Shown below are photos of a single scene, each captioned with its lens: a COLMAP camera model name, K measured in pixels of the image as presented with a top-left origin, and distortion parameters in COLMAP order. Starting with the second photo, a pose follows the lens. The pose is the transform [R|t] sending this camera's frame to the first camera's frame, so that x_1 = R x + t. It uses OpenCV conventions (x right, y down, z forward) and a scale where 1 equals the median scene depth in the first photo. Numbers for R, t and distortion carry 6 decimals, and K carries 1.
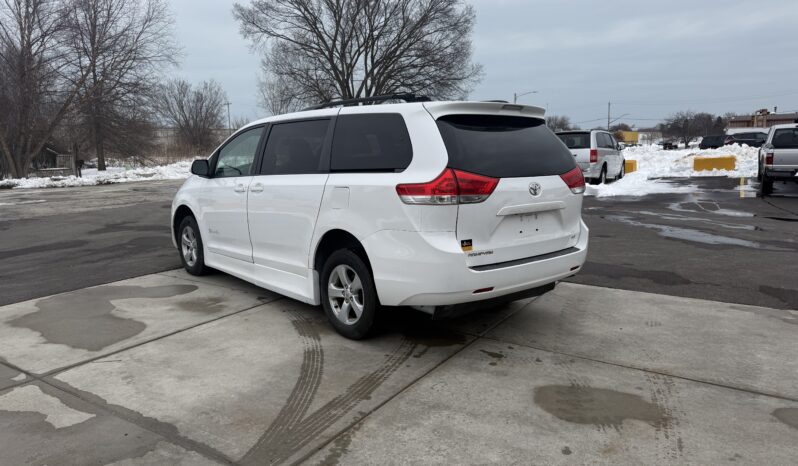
lens RADIAL K [[561.6, 0, 398.1], [0, 561.6, 230.0], [0, 0, 1]] dist [0.051861, -0.064405]
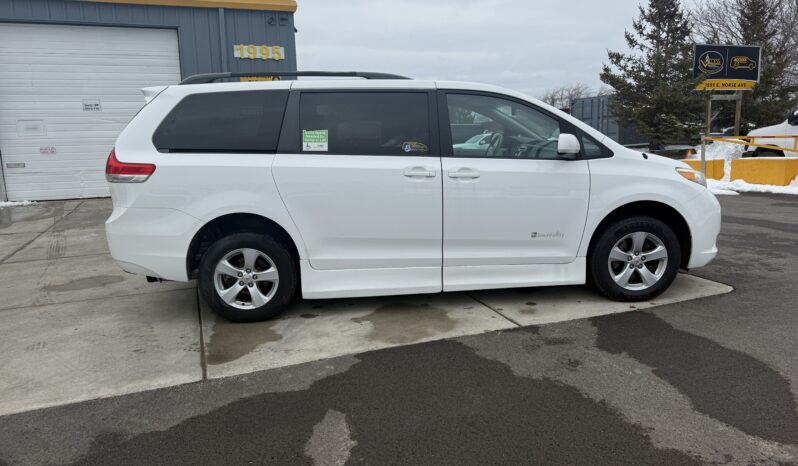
lens RADIAL K [[561.6, 0, 402.1], [0, 561.6, 234.5], [0, 0, 1]] dist [0.051861, -0.064405]
pose [[-0.605979, 0.168887, -0.777346, 0.794515], [-0.081579, 0.958857, 0.271917, -0.280708], [0.791286, 0.228191, -0.567270, 1.985689]]
